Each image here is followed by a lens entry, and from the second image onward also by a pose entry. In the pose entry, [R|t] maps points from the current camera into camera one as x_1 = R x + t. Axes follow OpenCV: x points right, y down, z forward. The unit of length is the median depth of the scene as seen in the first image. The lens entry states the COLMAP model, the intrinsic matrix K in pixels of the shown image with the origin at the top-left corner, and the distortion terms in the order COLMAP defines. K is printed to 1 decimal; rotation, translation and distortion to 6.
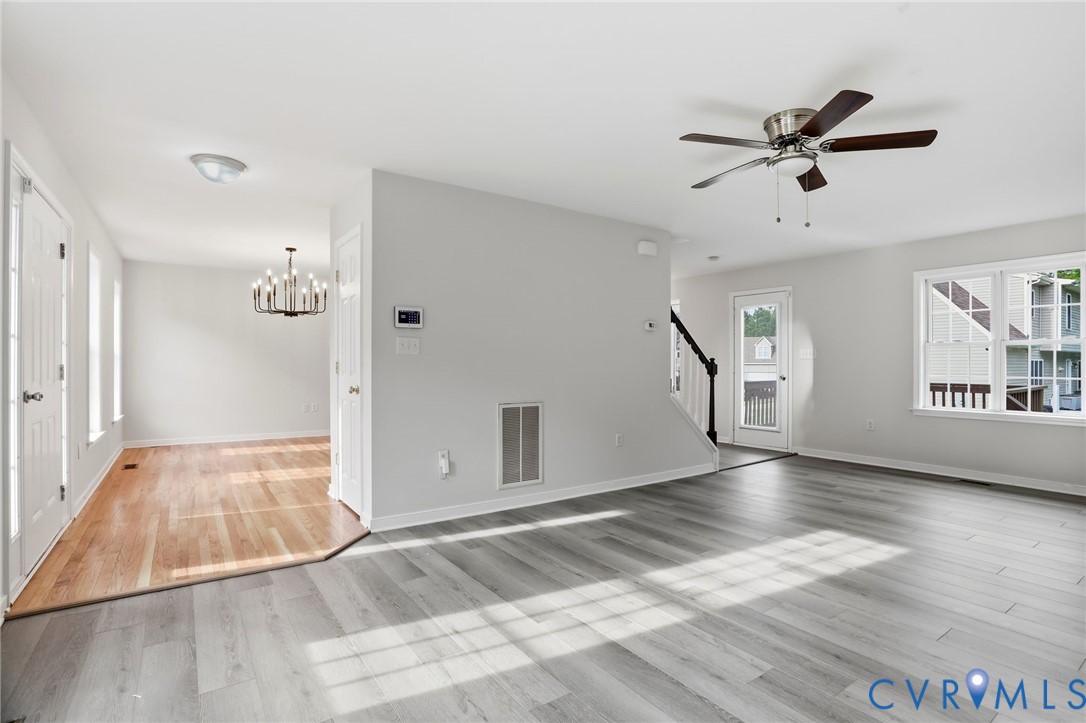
lens RADIAL K [[526.3, 0, 547.5], [0, 526.3, 363.2], [0, 0, 1]] dist [-0.033345, 0.007235]
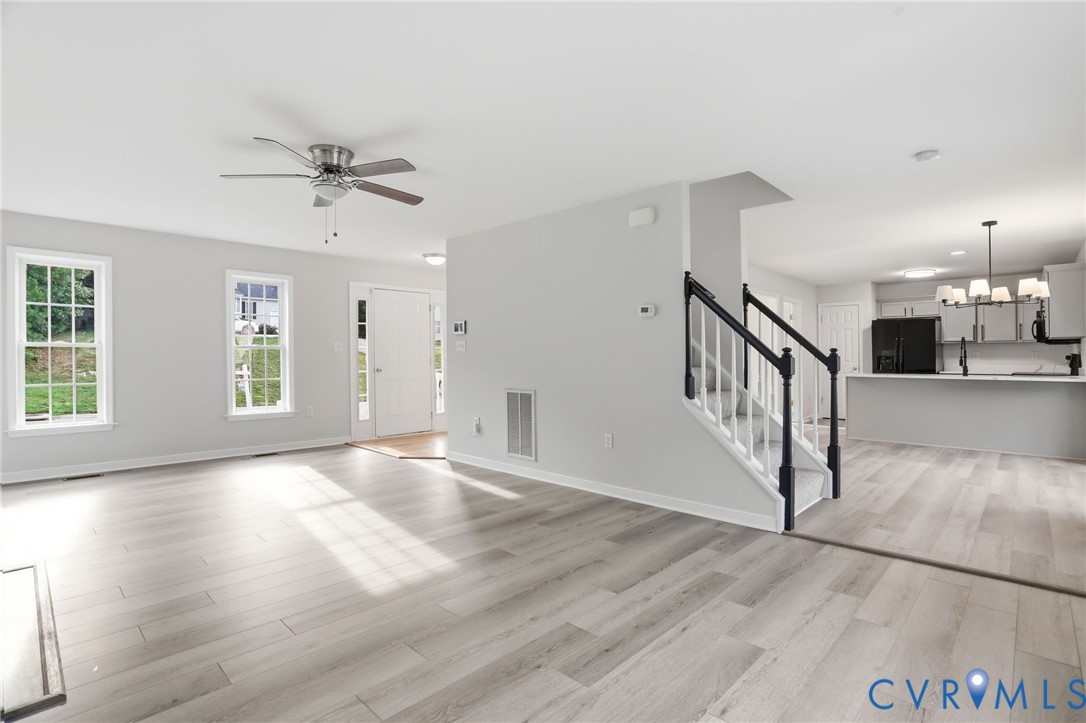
lens RADIAL K [[526.3, 0, 549.7], [0, 526.3, 358.1], [0, 0, 1]] dist [-0.033345, 0.007235]
pose [[0.204111, 0.000747, -0.978948, 1.126473], [-0.000585, 1.000000, 0.000641, 0.002685], [0.978948, 0.000442, 0.204111, 0.805656]]
